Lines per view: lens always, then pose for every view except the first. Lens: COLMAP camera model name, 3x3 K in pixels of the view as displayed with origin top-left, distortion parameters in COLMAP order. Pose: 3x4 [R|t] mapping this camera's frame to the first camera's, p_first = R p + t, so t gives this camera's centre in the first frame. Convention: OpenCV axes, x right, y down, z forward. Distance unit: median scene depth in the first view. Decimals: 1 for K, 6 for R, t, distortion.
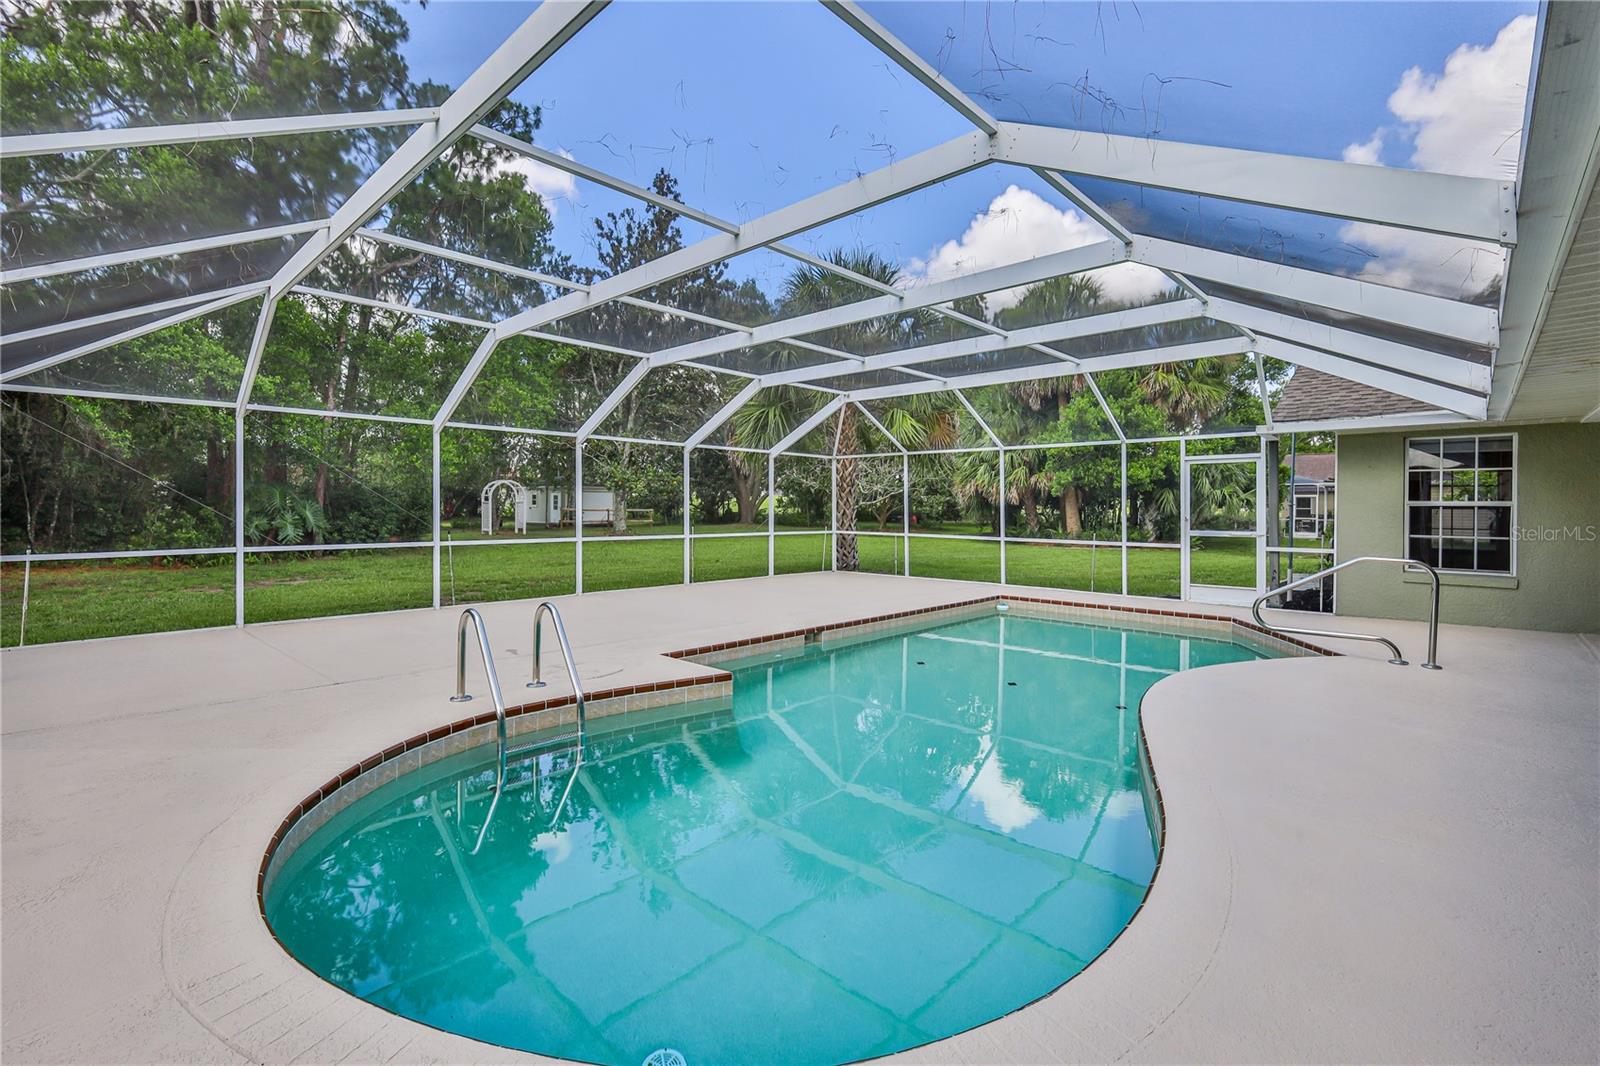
lens RADIAL K [[707.4, 0, 785.1], [0, 707.4, 511.0], [0, 0, 1]] dist [0.000583, 0.000053]
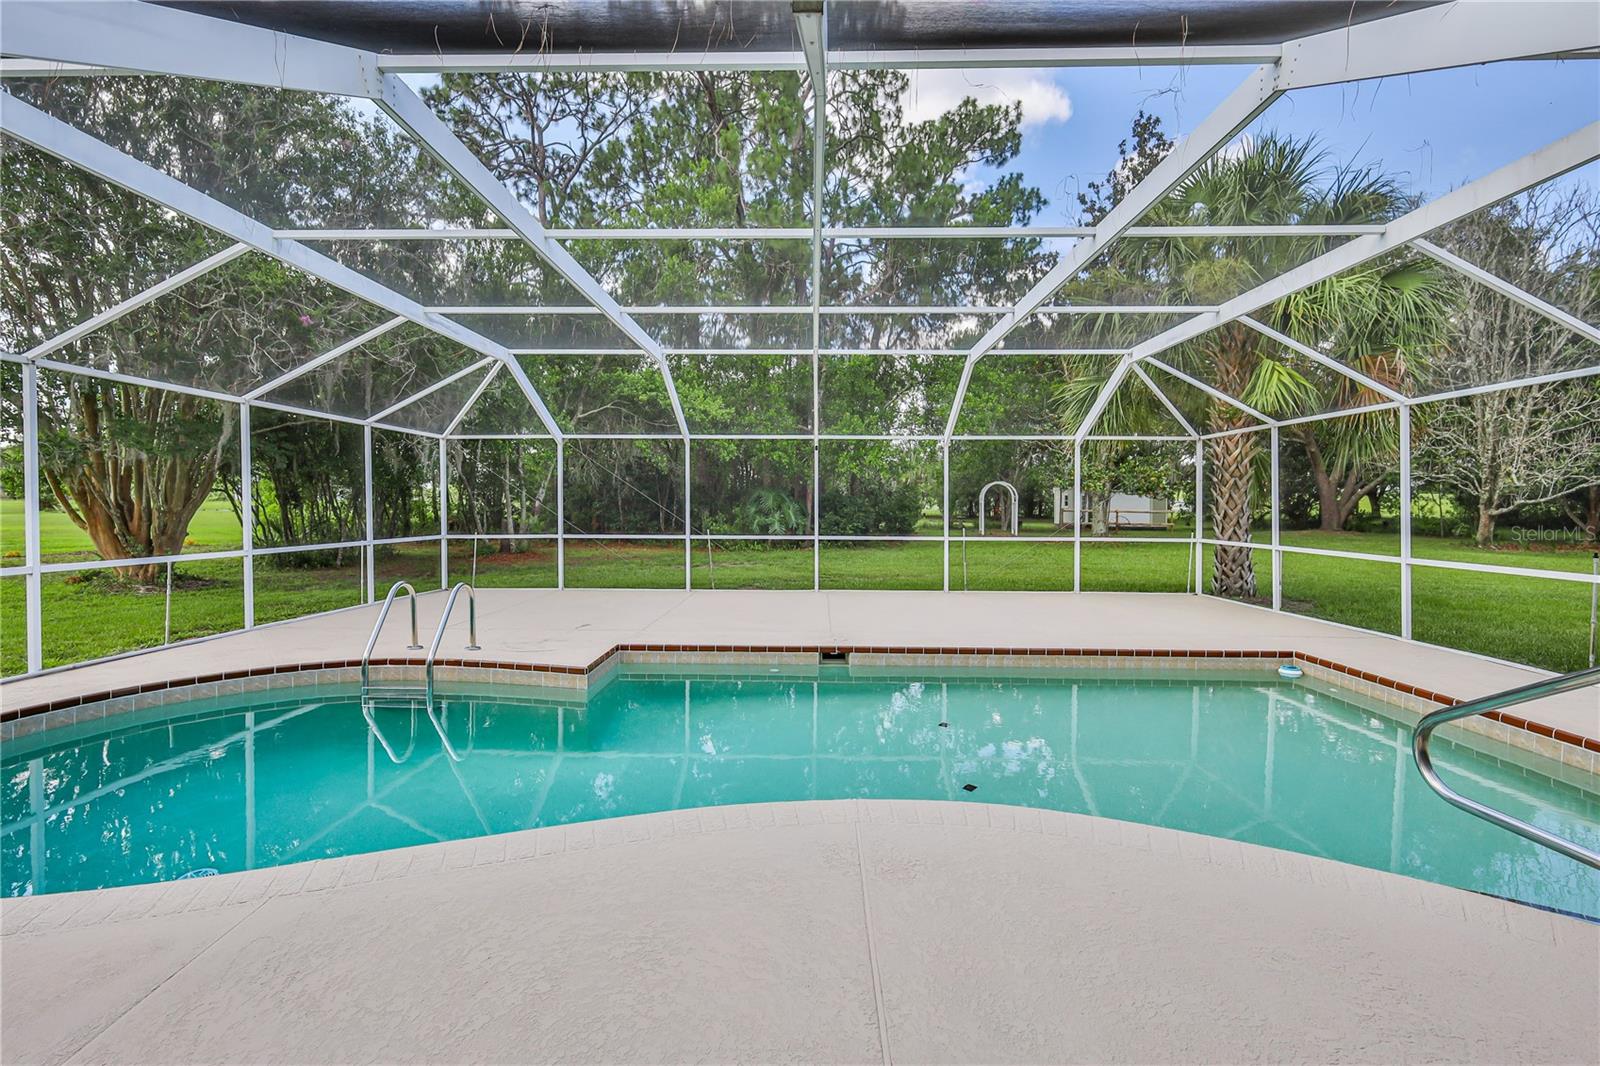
lens RADIAL K [[707.4, 0, 770.8], [0, 707.4, 507.3], [0, 0, 1]] dist [0.000583, 0.000053]
pose [[0.661972, -0.001323, -0.749527, 0.387411], [-0.004716, 0.999971, -0.005930, 0.001914], [0.749513, 0.007460, 0.661947, 0.233500]]
